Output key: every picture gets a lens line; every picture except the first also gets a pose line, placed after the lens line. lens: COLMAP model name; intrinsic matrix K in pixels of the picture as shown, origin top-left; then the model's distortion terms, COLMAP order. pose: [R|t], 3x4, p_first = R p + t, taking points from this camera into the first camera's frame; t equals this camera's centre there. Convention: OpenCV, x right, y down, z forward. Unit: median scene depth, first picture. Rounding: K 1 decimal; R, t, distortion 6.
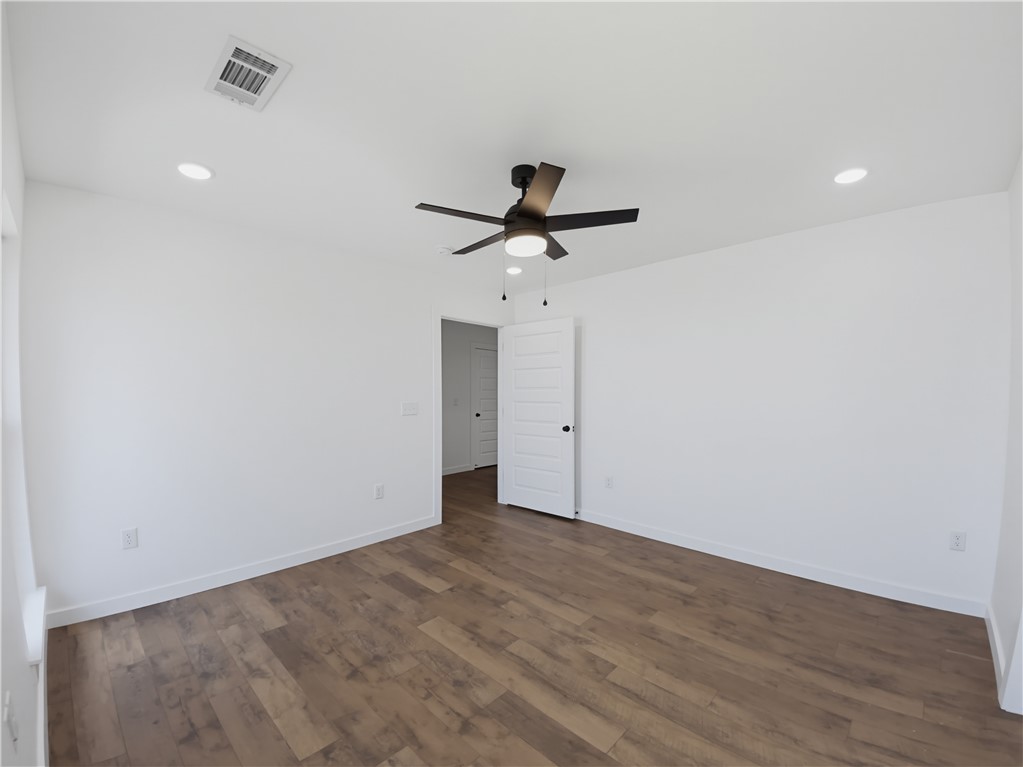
lens RADIAL K [[413.0, 0, 511.5], [0, 413.0, 383.5], [0, 0, 1]] dist [0.000006, -0.000024]
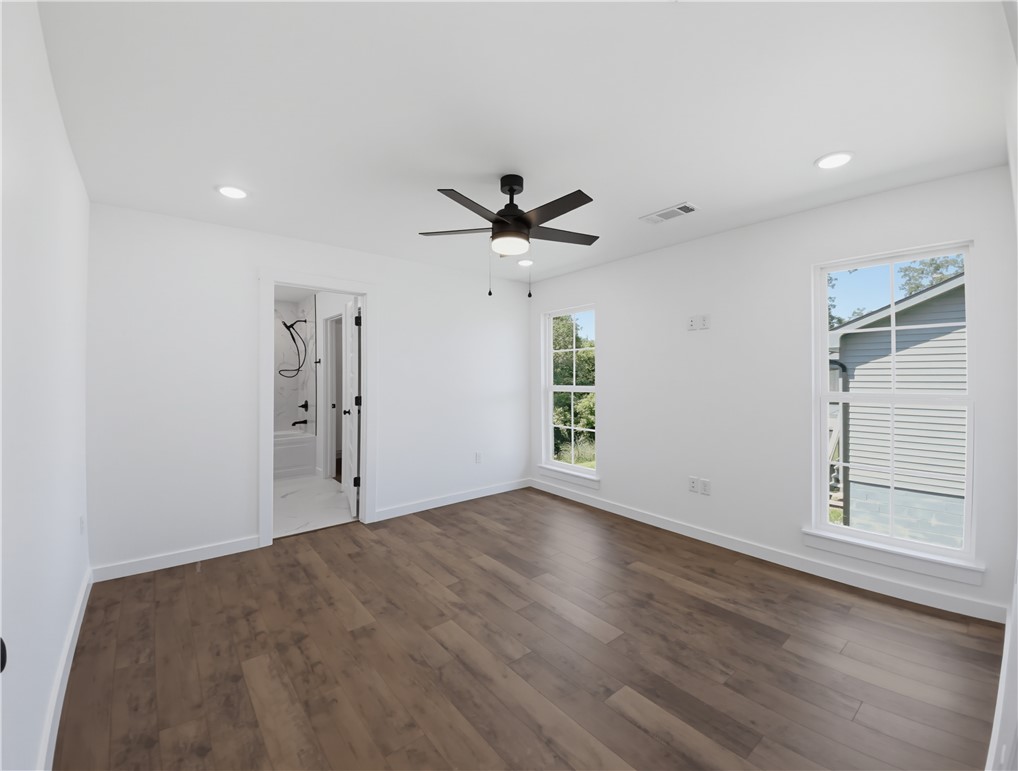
lens RADIAL K [[400.8, 0, 504.3], [0, 400.8, 371.0], [0, 0, 1]] dist [0.054845, -0.039024]
pose [[-0.991322, 0.004116, 0.131389, -0.088361], [-0.000548, 0.999372, -0.035437, 0.041510], [-0.131452, -0.035202, -0.990697, 2.000806]]
